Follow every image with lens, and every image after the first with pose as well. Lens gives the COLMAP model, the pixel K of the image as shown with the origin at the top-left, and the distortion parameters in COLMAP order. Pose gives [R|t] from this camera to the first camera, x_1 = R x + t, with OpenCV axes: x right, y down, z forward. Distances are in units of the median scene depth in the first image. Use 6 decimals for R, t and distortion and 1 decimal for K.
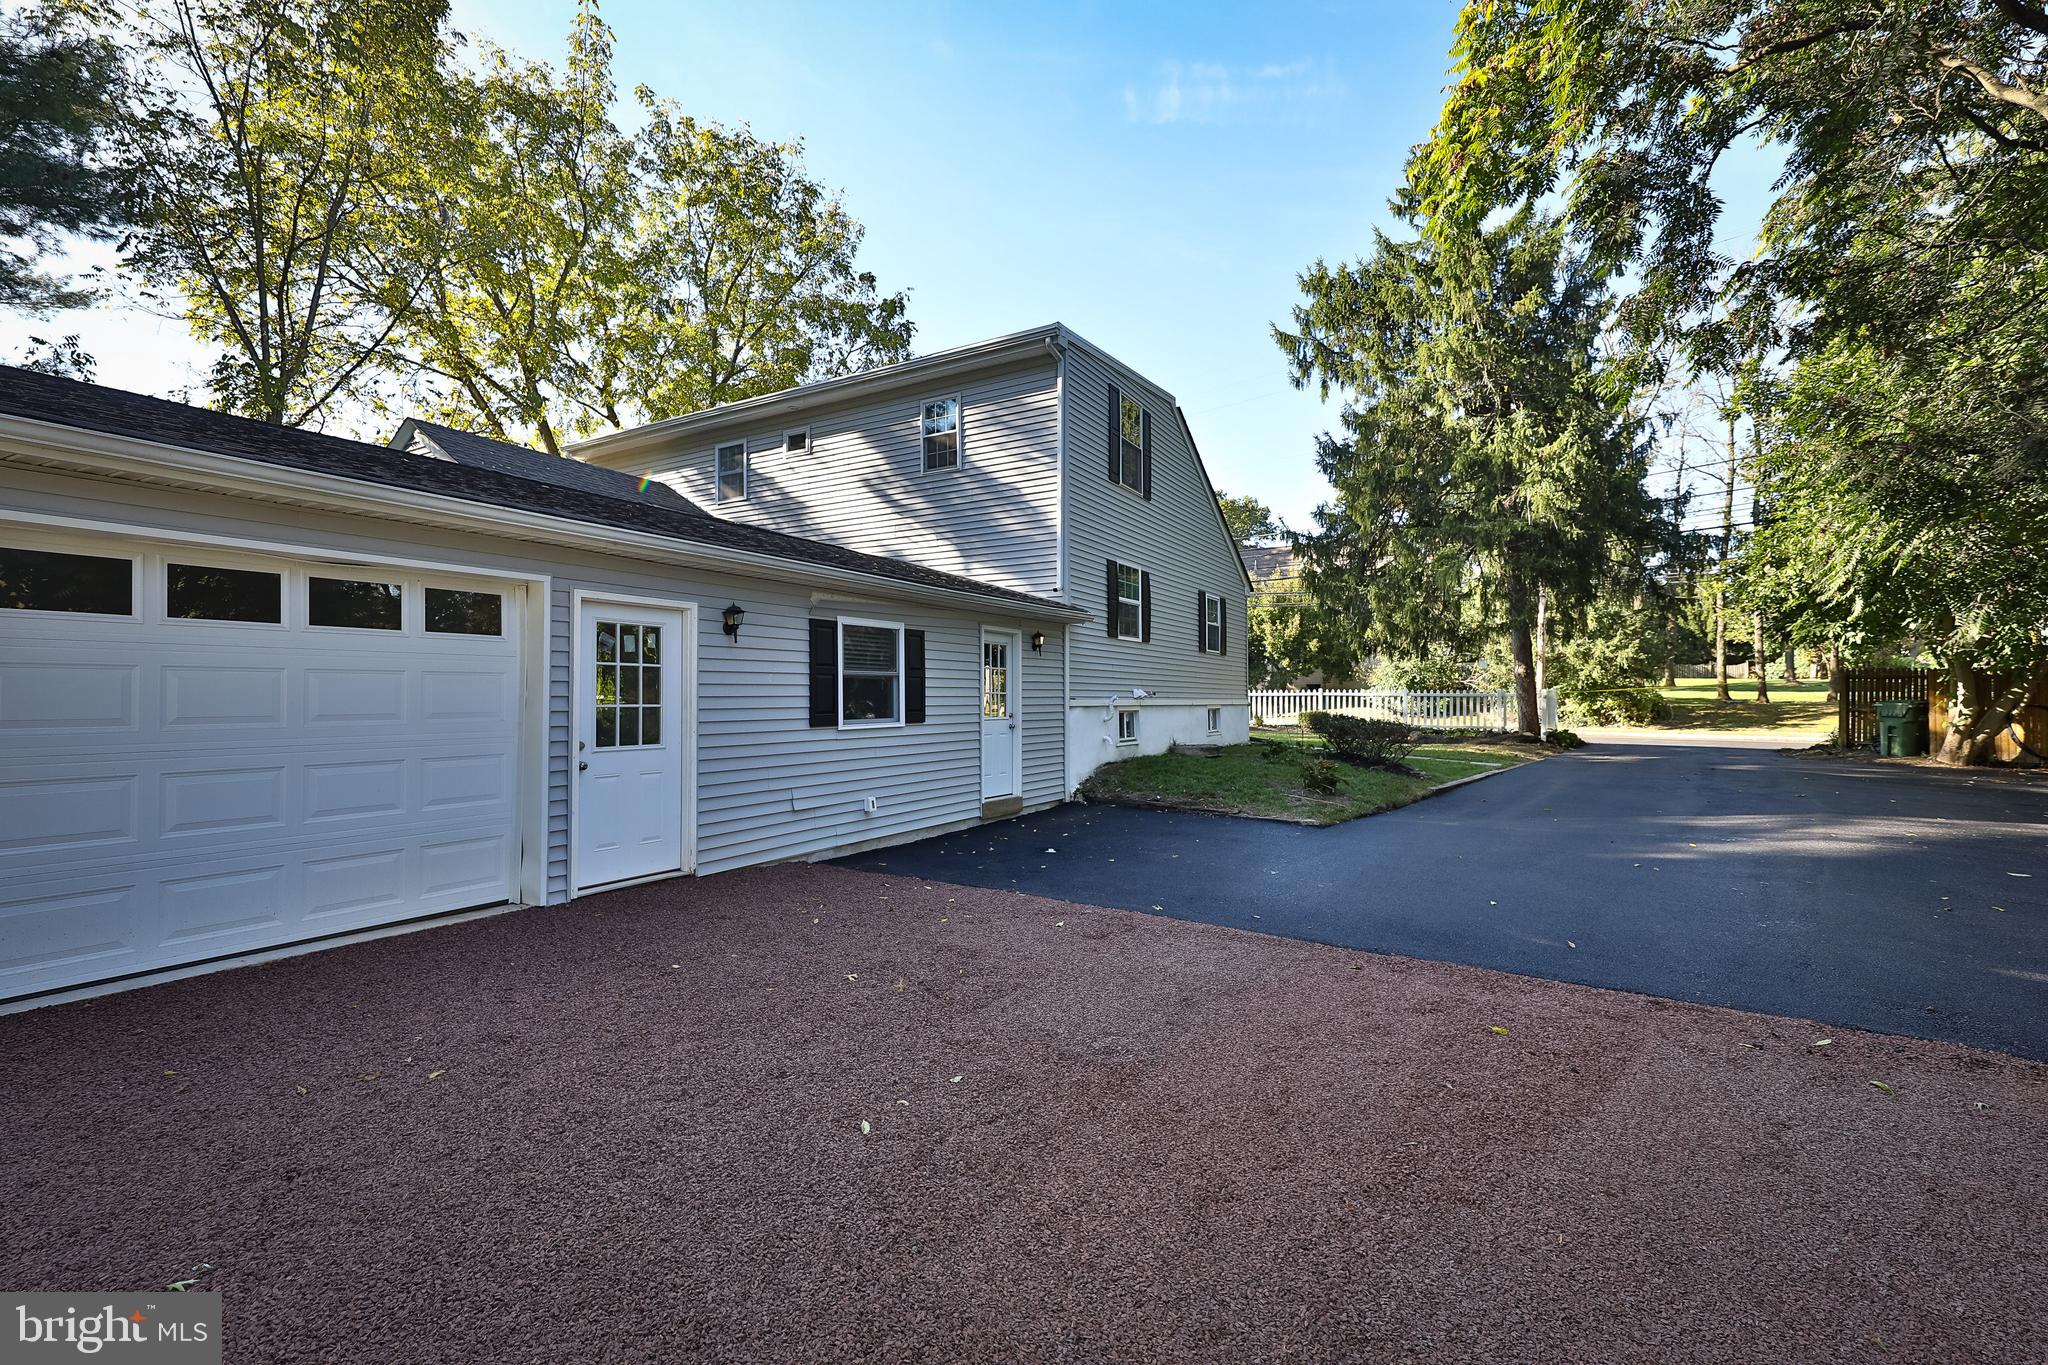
lens RADIAL K [[876.4, 0, 1025.4], [0, 876.4, 674.7], [0, 0, 1]] dist [0.025506, -0.010858]
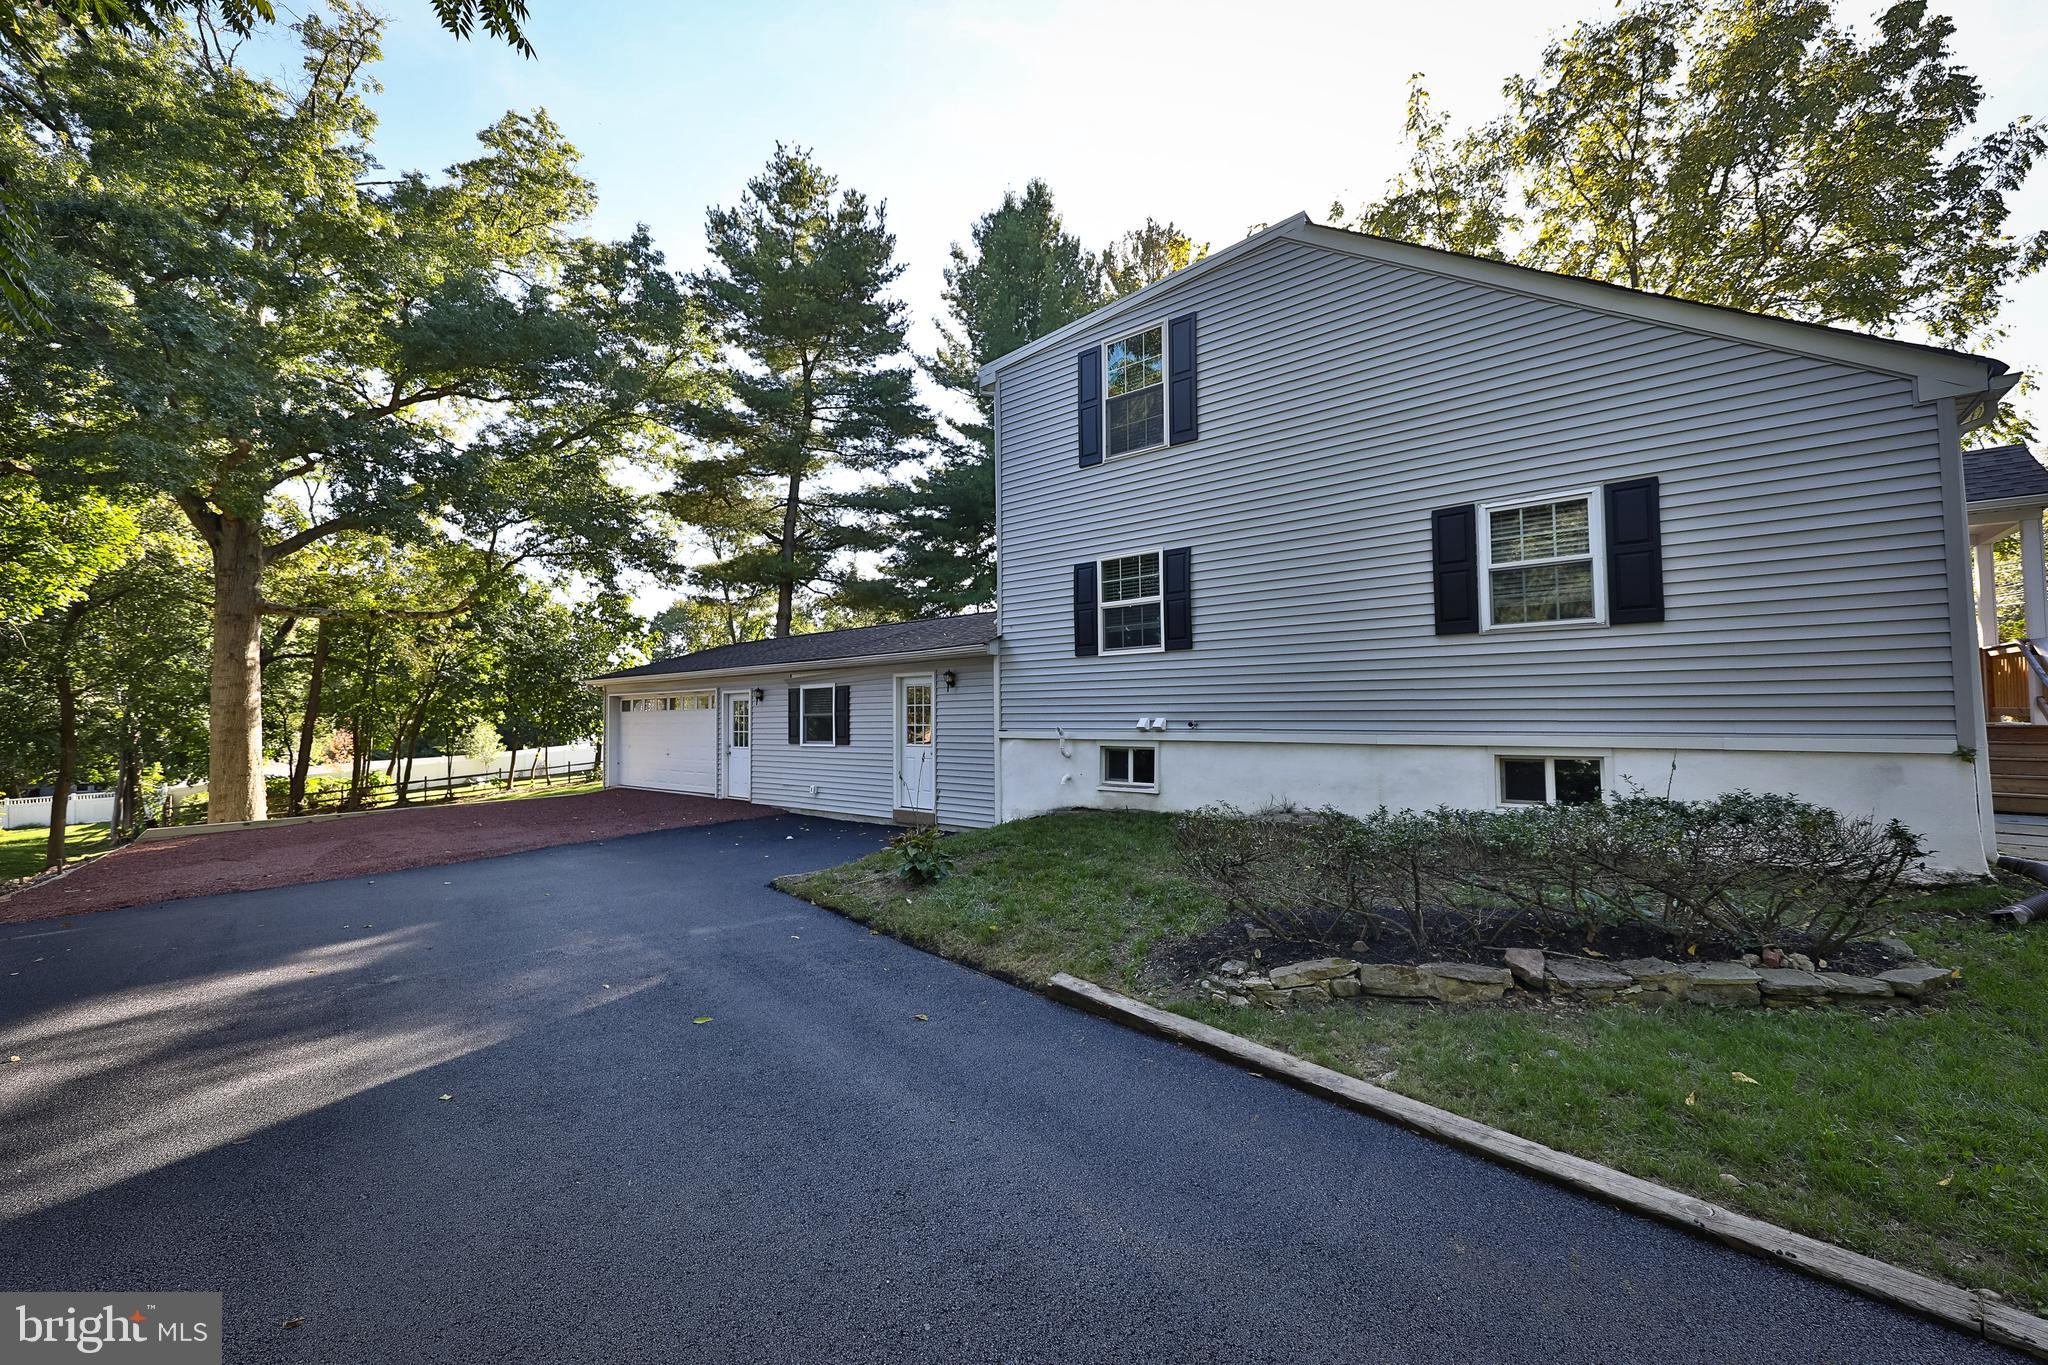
lens RADIAL K [[724.5, 0, 1029.3], [0, 724.5, 678.1], [0, 0, 1]] dist [-0.001556, -0.000184]
pose [[-0.117621, -0.059209, -0.991292, 1.128482], [0.030755, 0.997525, -0.063231, 0.027995], [0.992582, -0.037925, -0.115508, 1.484063]]
